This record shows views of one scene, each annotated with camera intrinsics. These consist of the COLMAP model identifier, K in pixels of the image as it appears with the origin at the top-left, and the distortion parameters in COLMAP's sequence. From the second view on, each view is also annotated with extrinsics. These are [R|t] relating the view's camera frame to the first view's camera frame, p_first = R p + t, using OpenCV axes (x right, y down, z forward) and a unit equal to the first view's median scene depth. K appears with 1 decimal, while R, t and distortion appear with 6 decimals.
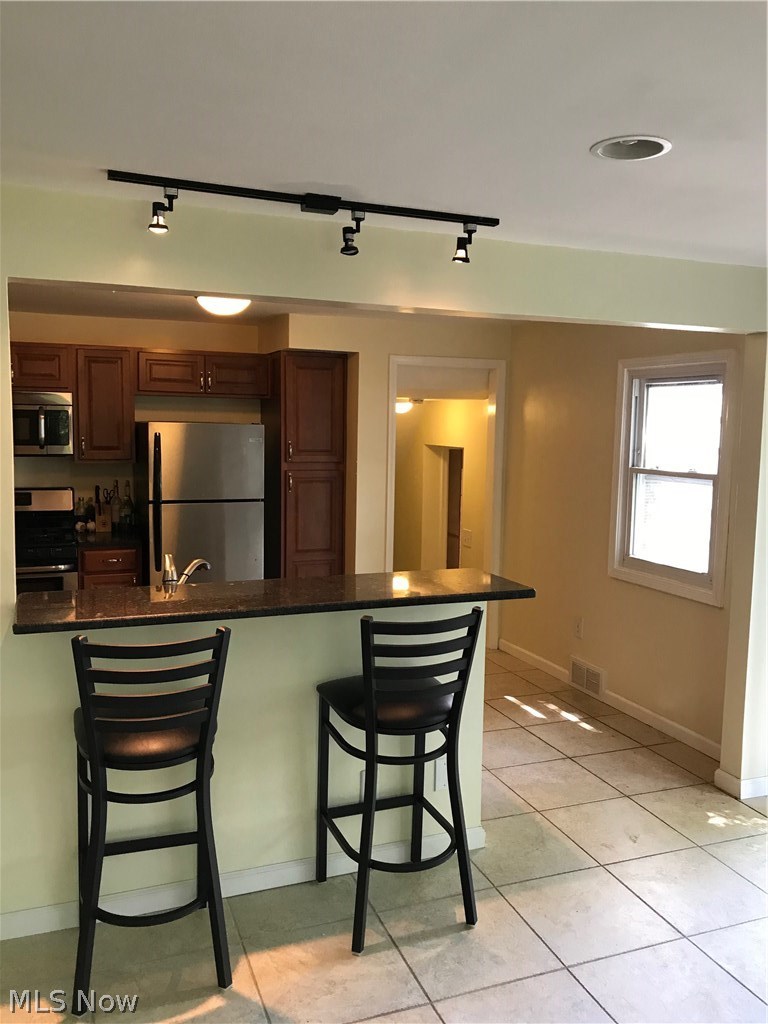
lens RADIAL K [[836.6, 0, 384.0], [0, 836.6, 512.0], [0, 0, 1]] dist [0.064576, -0.119229]
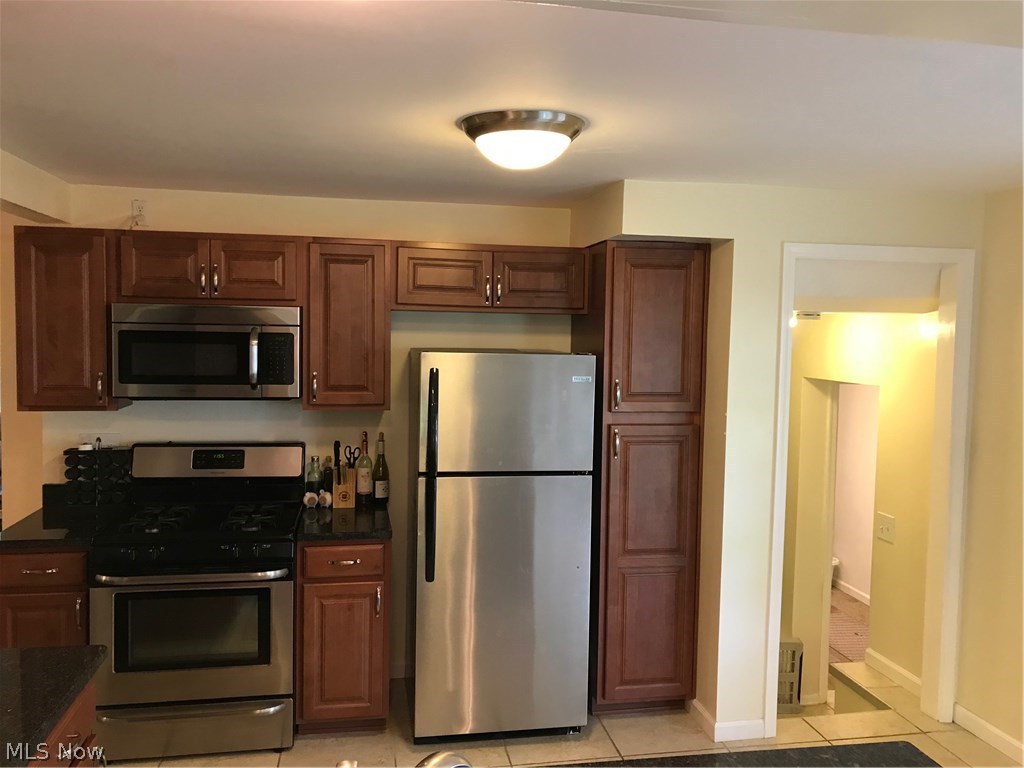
lens RADIAL K [[836.6, 0, 514.4], [0, 836.6, 390.0], [0, 0, 1]] dist [0.064576, -0.119229]
pose [[0.981207, 0.014078, -0.192444, -0.065831], [-0.022328, 0.998919, -0.040770, -0.048268], [0.191662, 0.044301, 0.980461, 0.351621]]
